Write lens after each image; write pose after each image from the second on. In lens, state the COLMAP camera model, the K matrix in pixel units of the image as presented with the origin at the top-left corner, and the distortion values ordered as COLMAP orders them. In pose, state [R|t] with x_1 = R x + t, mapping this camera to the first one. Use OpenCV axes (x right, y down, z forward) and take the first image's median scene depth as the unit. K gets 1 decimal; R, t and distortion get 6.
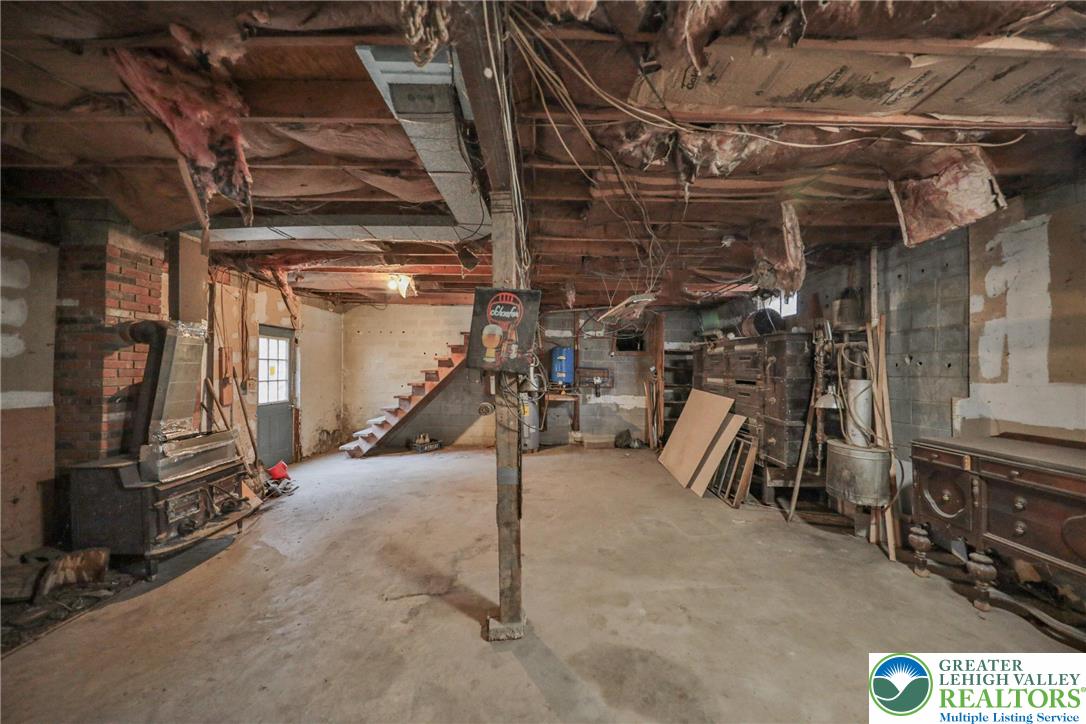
lens RADIAL K [[358.2, 0, 543.0], [0, 358.2, 362.0], [0, 0, 1]] dist [-0.001103, -0.000207]
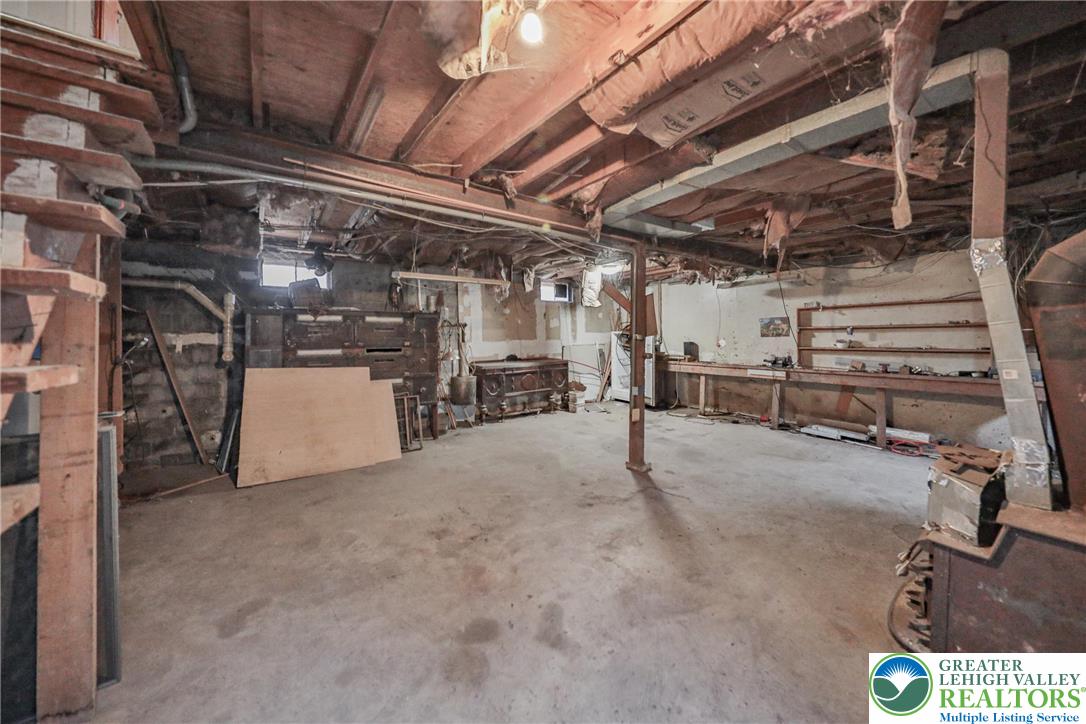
lens RADIAL K [[376.2, 0, 554.5], [0, 376.2, 334.3], [0, 0, 1]] dist [0.000991, -0.000024]
pose [[-0.600035, 0.006337, 0.799949, -1.124617], [0.000562, 0.999972, -0.007500, 0.022956], [-0.799974, -0.004050, -0.600021, 1.986015]]
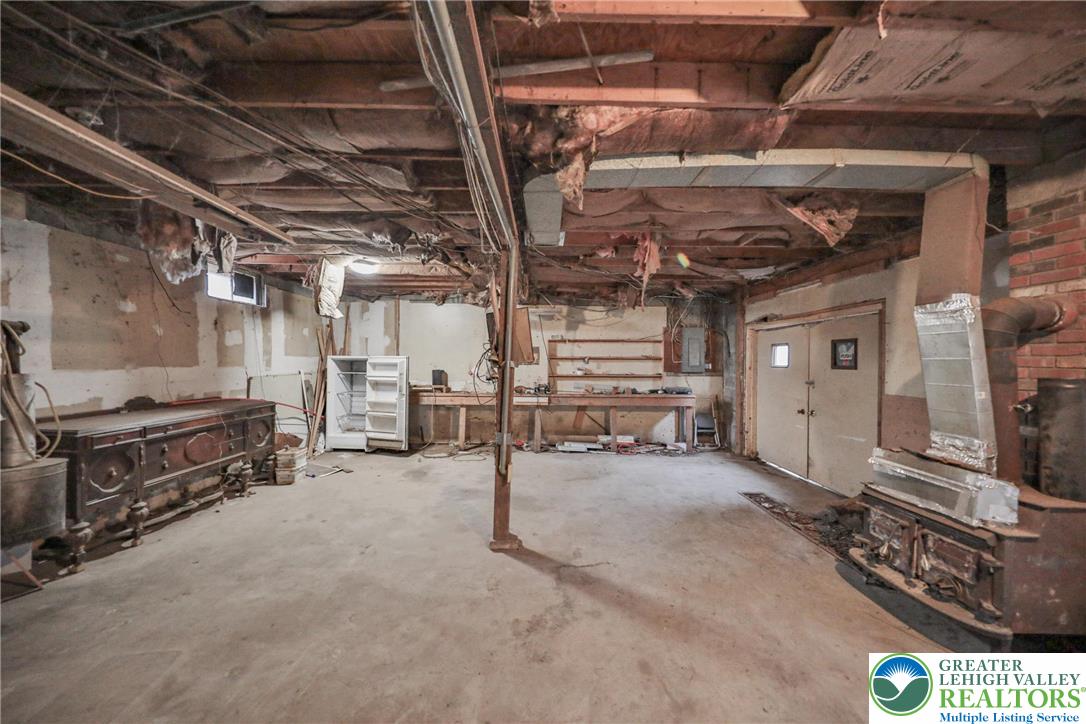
lens RADIAL K [[358.2, 0, 543.0], [0, 358.2, 362.0], [0, 0, 1]] dist [-0.001103, -0.000207]
pose [[-0.999942, -0.008781, 0.006206, -0.196322], [-0.008845, 0.999906, -0.010447, 0.025674], [-0.006114, -0.010502, -0.999926, 1.854817]]
